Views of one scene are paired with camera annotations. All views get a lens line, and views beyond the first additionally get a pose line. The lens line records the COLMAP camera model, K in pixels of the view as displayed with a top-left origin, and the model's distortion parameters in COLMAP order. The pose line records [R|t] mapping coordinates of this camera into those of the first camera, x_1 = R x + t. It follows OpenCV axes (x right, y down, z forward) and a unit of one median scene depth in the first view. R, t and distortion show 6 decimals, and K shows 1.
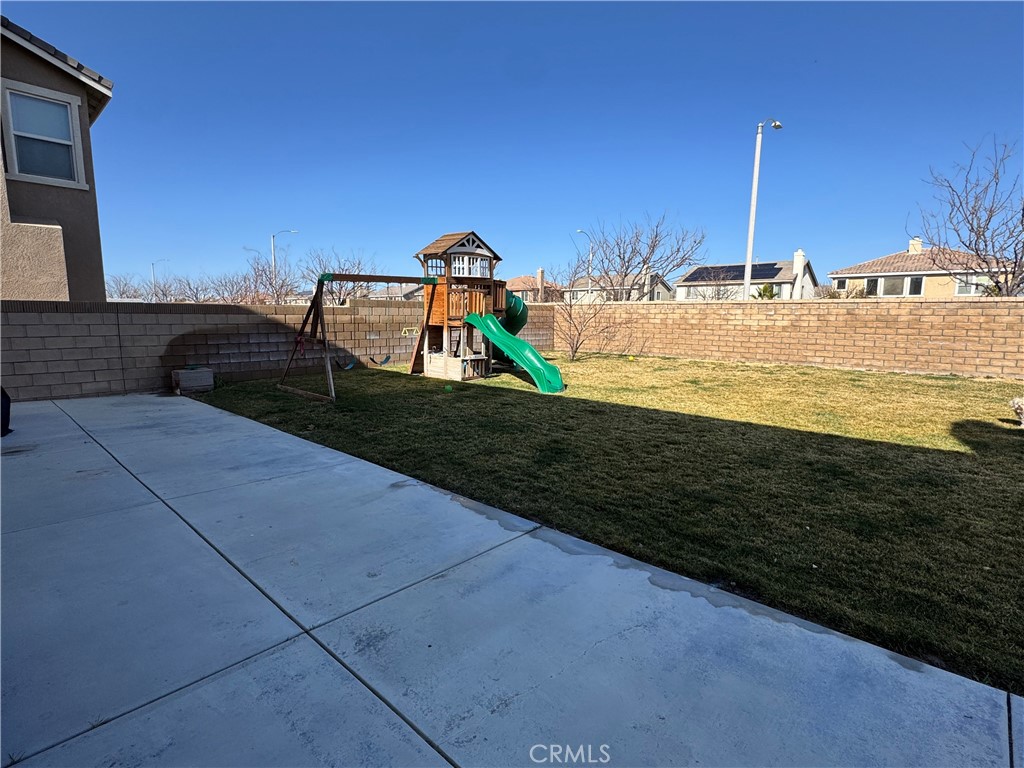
lens RADIAL K [[503.8, 0, 510.6], [0, 503.8, 387.0], [0, 0, 1]] dist [-0.006551, -0.001076]
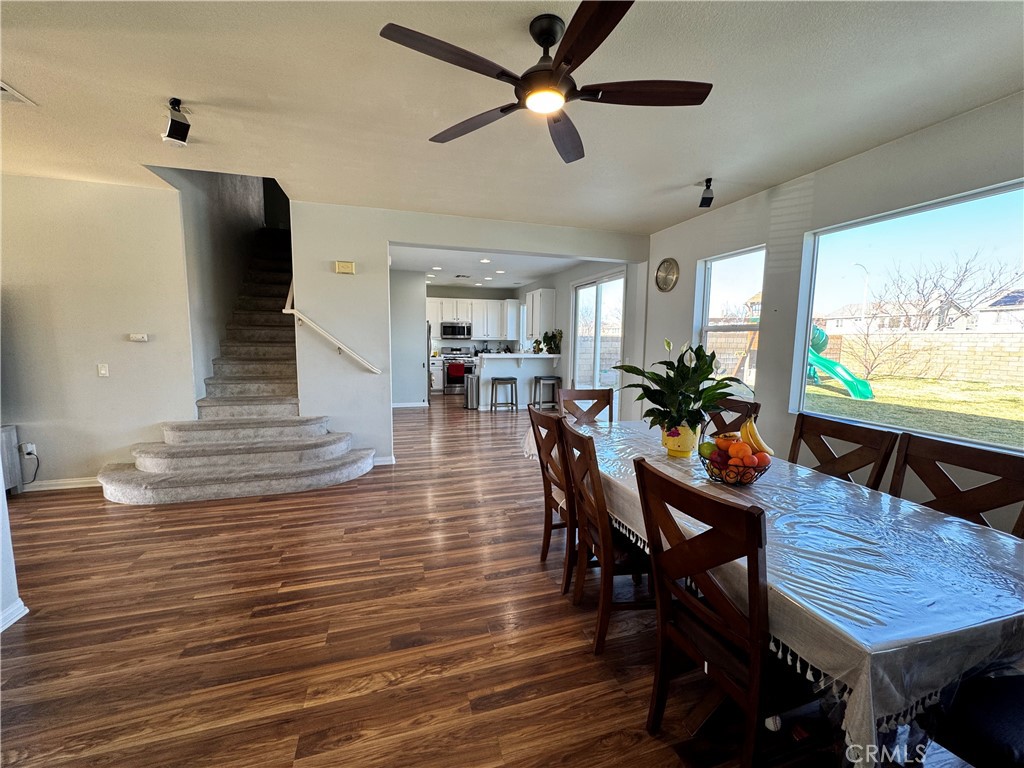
lens RADIAL K [[409.9, 0, 515.4], [0, 409.9, 387.7], [0, 0, 1]] dist [-0.000926, -0.000240]
pose [[0.866974, 0.057314, -0.495047, -0.117277], [-0.071208, 0.997419, -0.009231, 0.034762], [0.493240, 0.043254, 0.868817, -0.278281]]
